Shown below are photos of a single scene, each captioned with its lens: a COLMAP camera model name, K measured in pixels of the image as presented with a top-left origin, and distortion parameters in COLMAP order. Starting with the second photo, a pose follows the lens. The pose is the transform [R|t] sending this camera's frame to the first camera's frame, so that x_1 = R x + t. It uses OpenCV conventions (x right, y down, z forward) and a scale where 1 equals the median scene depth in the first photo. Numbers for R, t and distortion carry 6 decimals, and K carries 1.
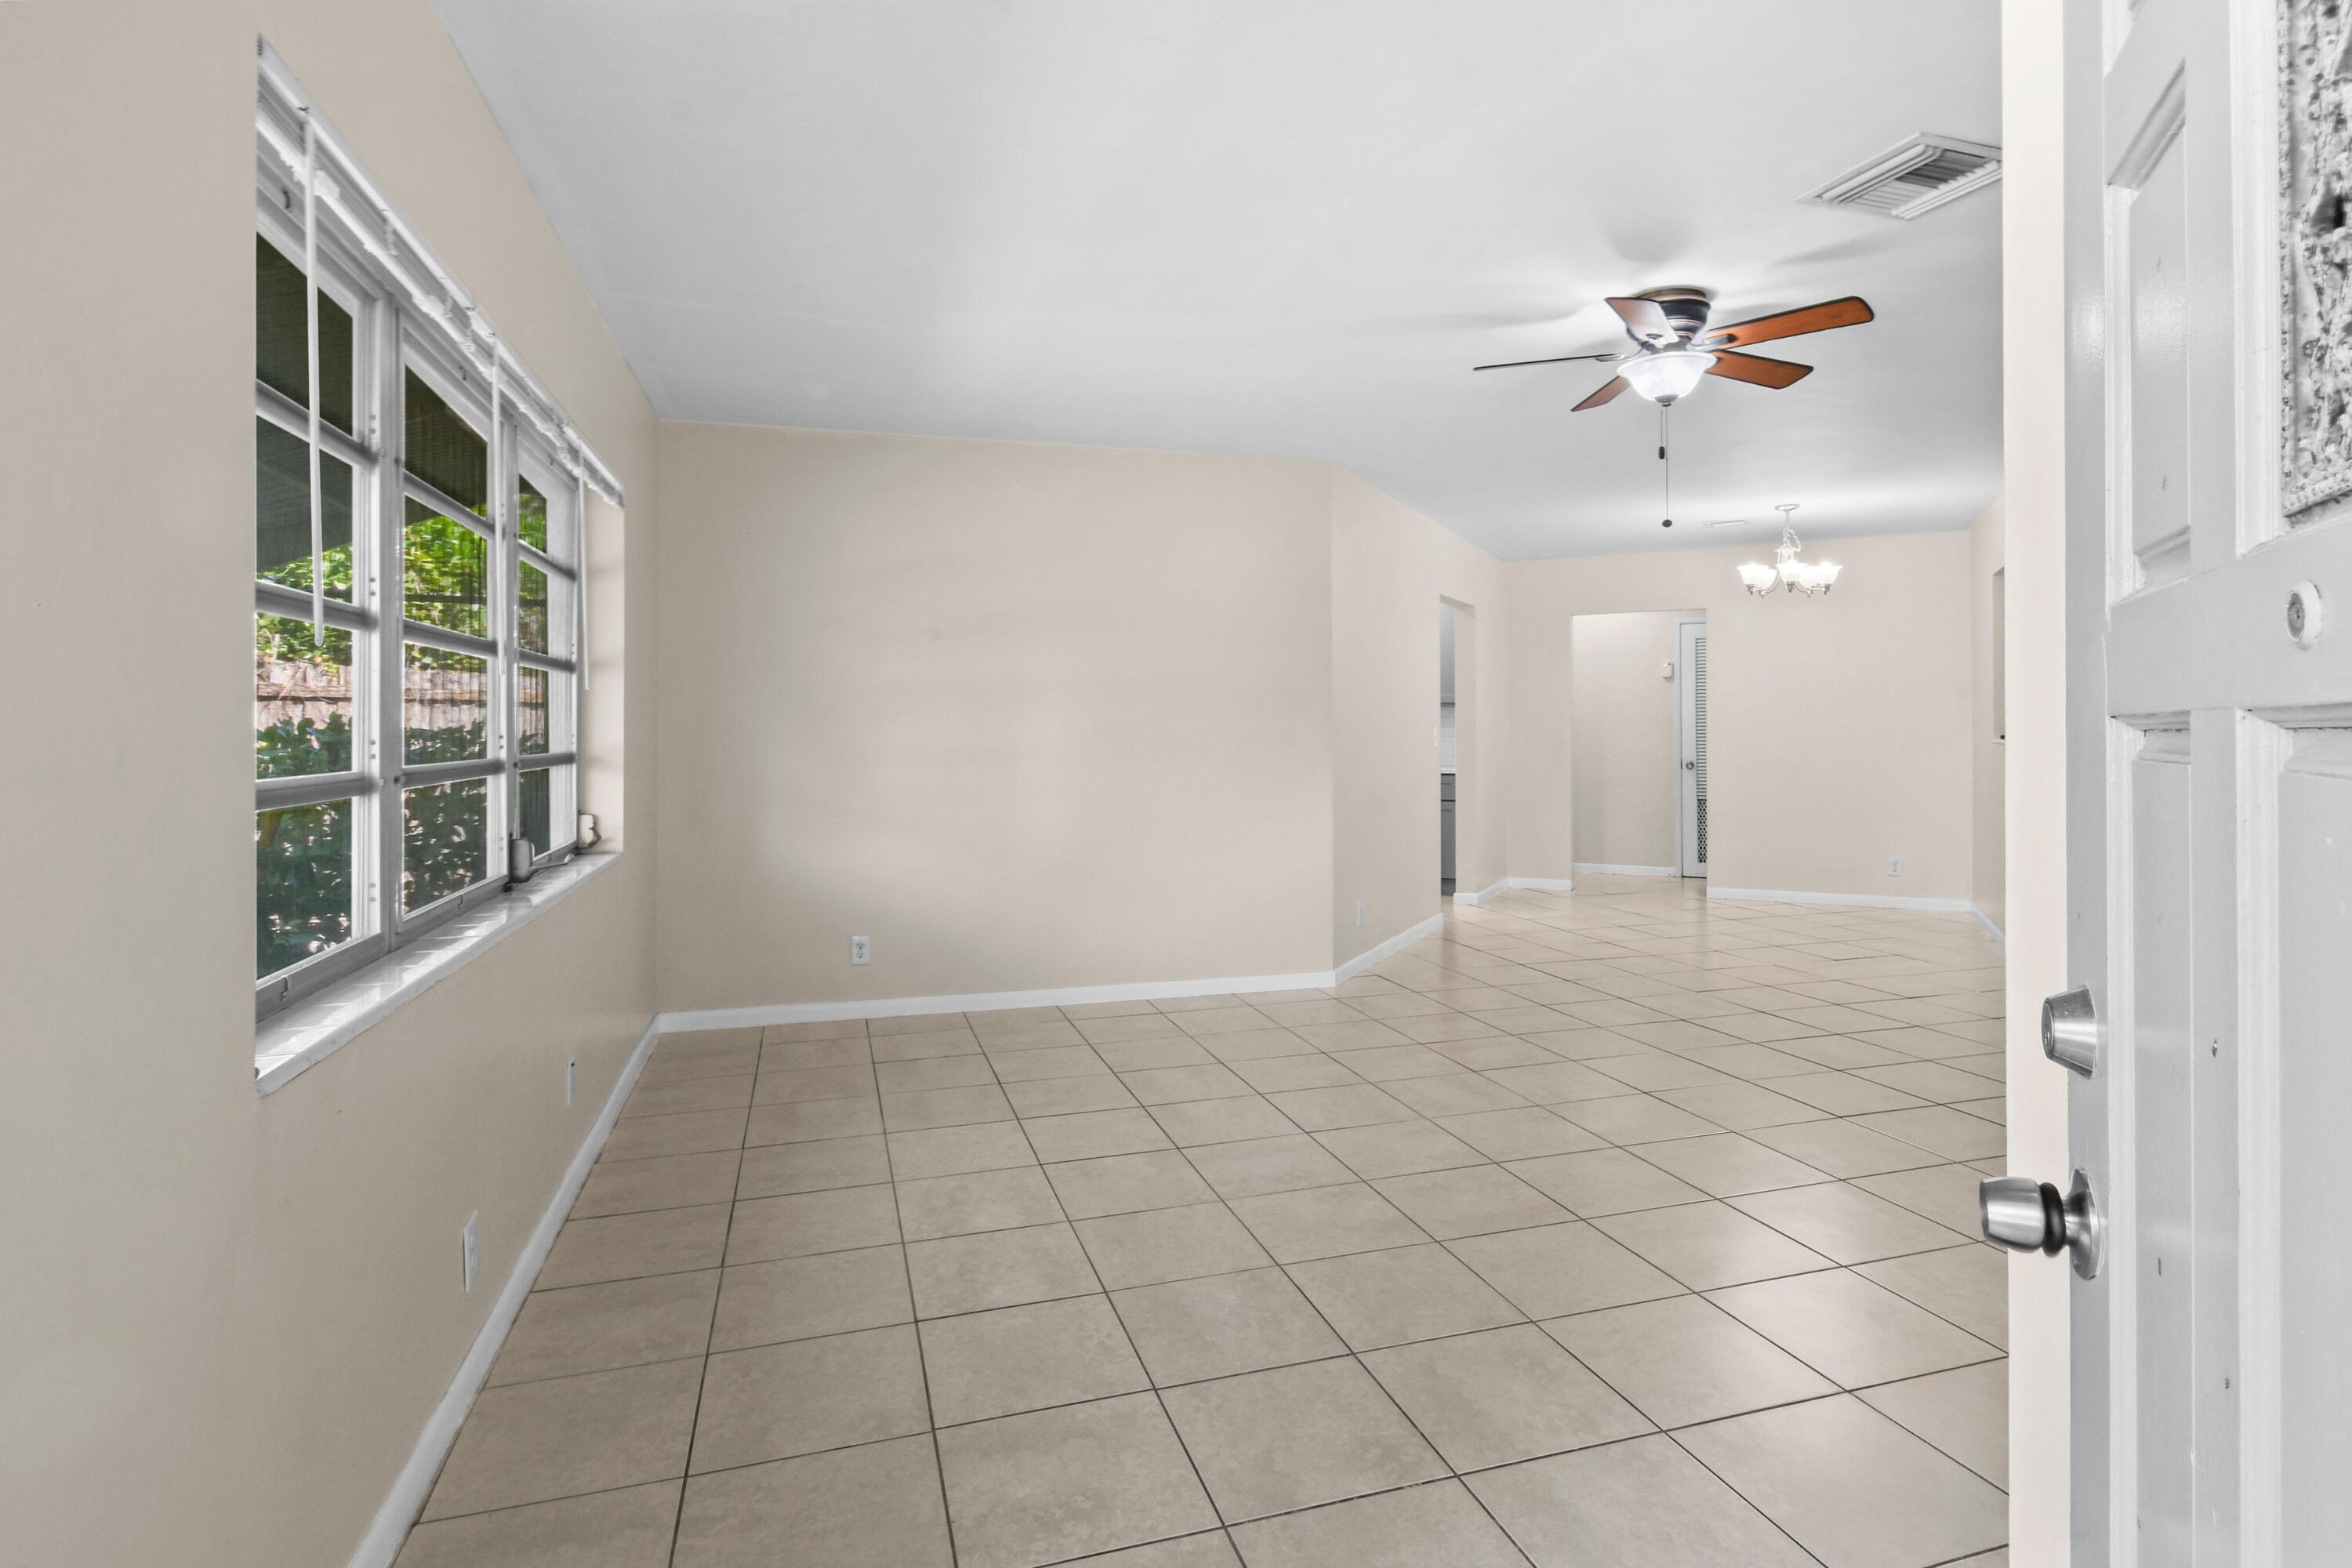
lens RADIAL K [[1196.0, 0, 1223.9], [0, 1196.0, 724.2], [0, 0, 1]] dist [-0.000462, -0.000312]
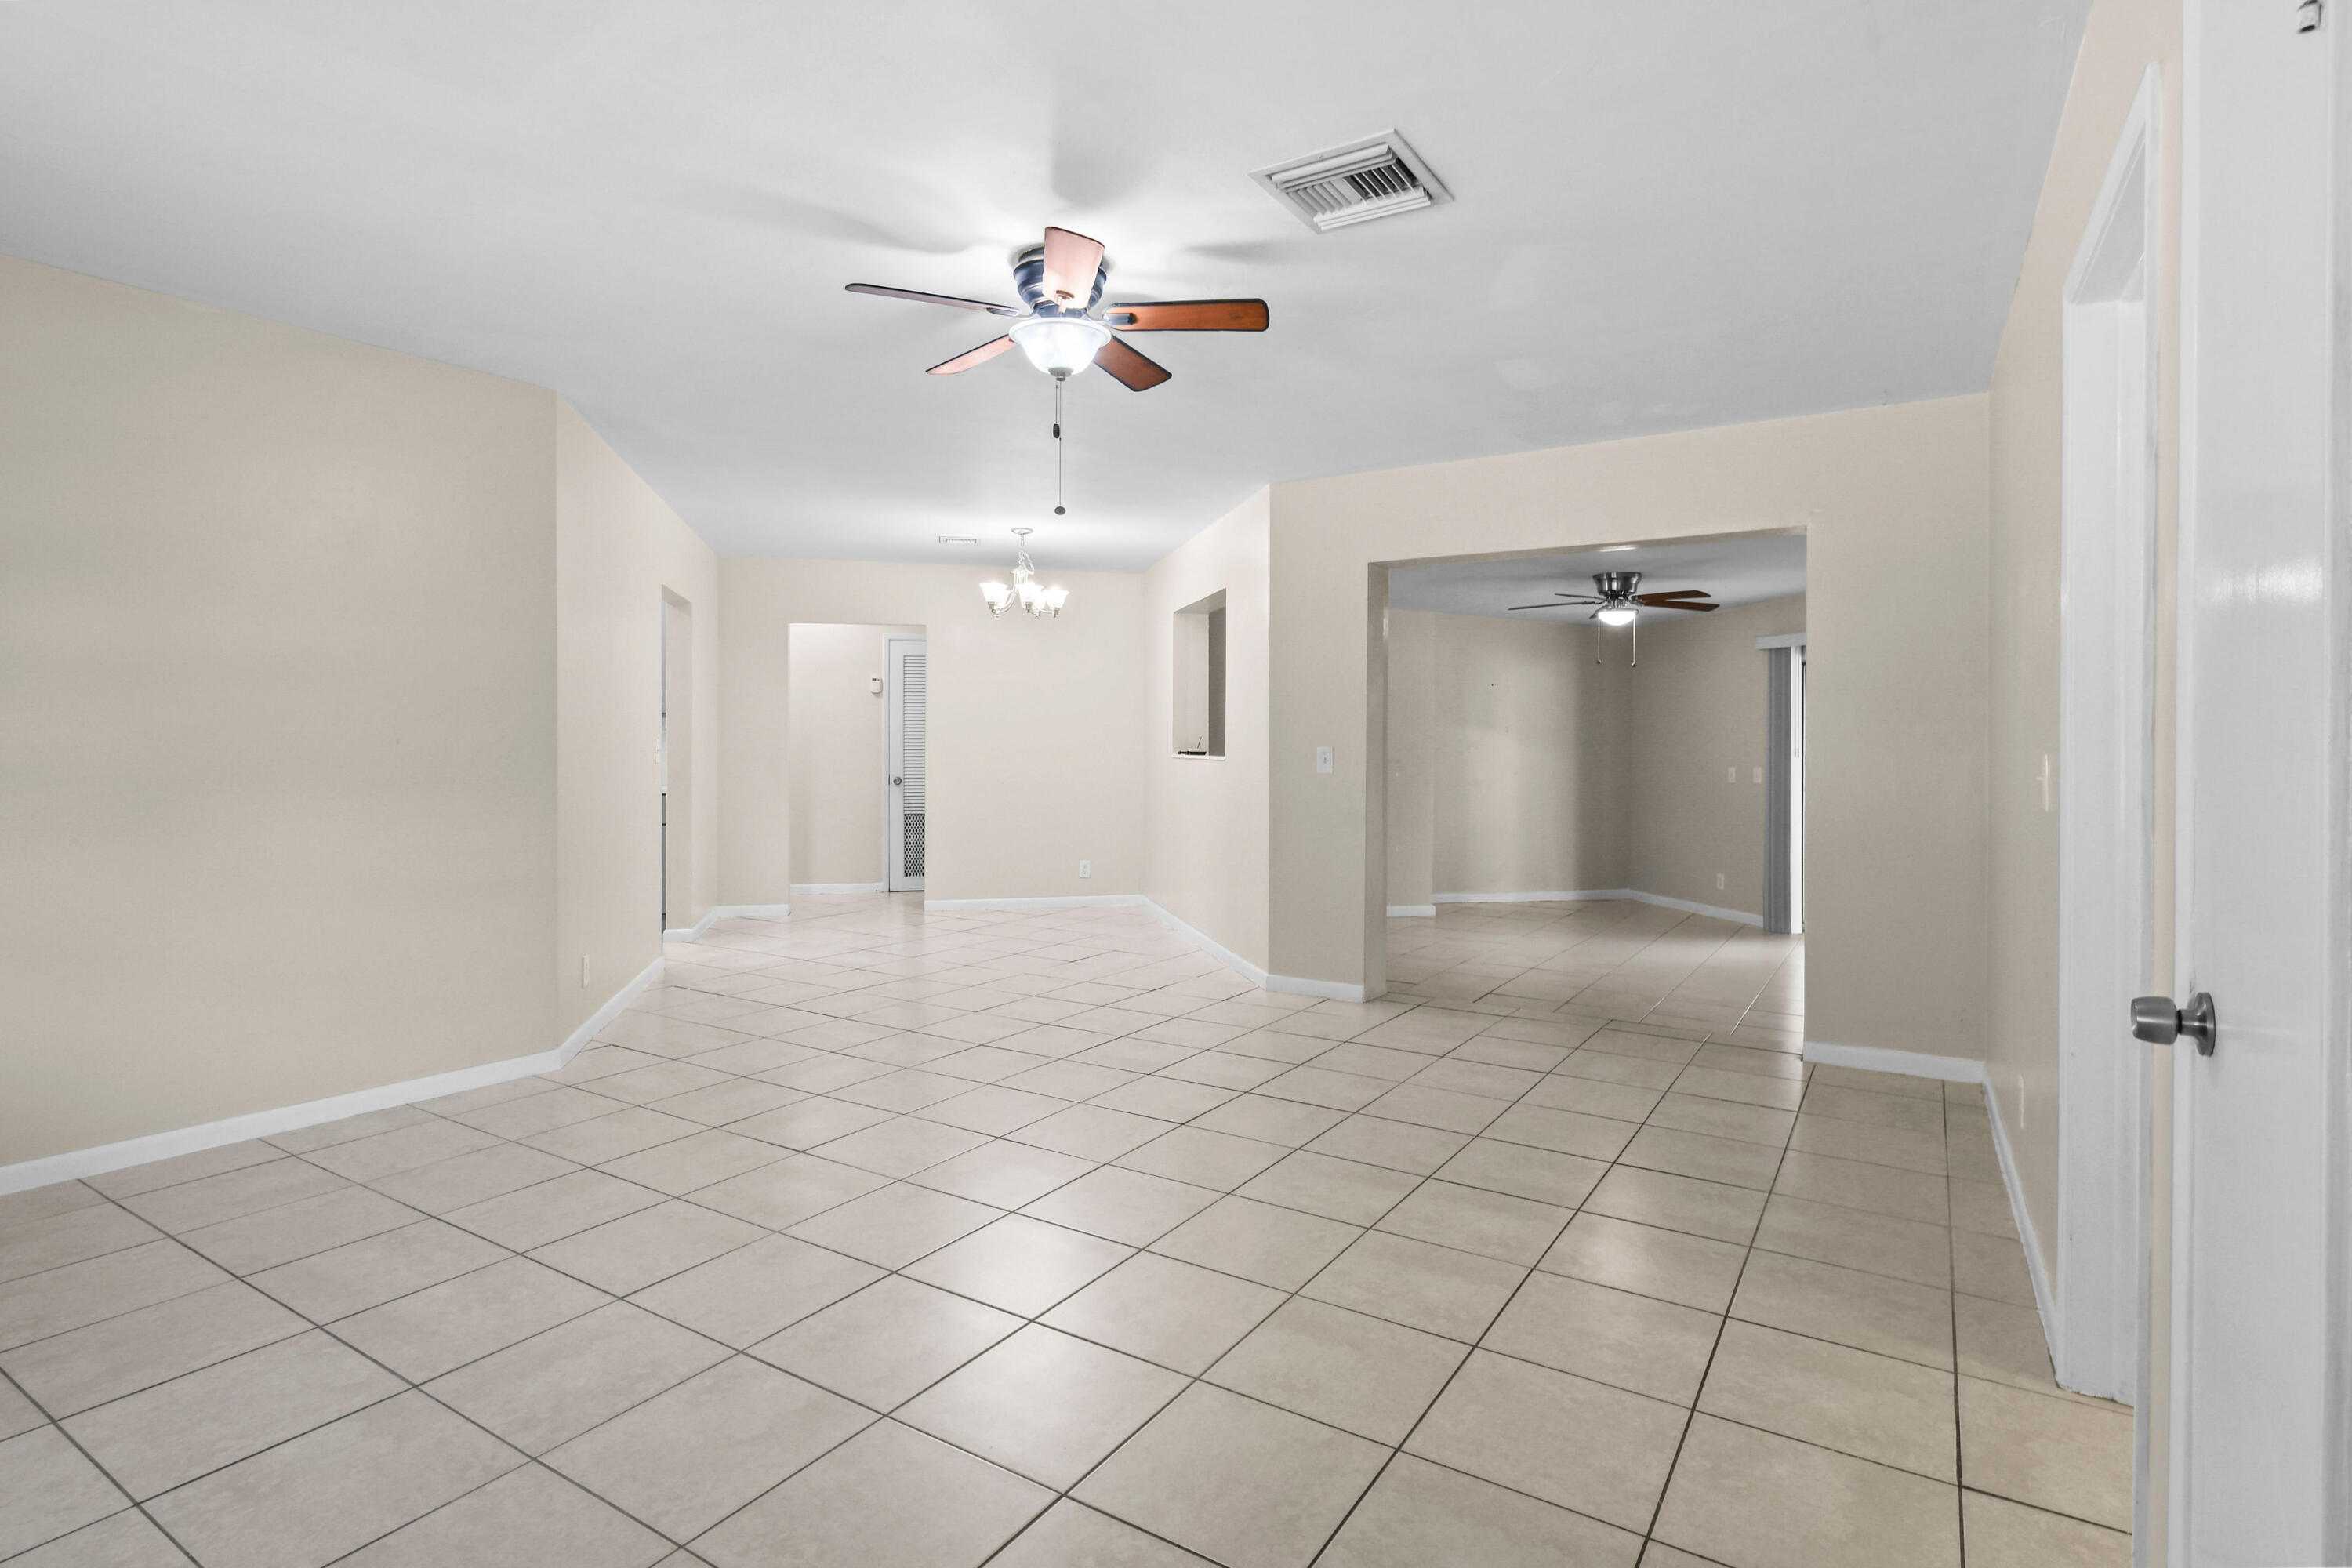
lens RADIAL K [[1147.8, 0, 1177.8], [0, 1147.8, 757.3], [0, 0, 1]] dist [-0.002510, -0.001379]
pose [[0.774470, 0.000293, 0.632611, -0.070659], [-0.007951, 0.999925, 0.009271, 0.006341], [-0.632561, -0.012210, 0.774414, 0.175757]]
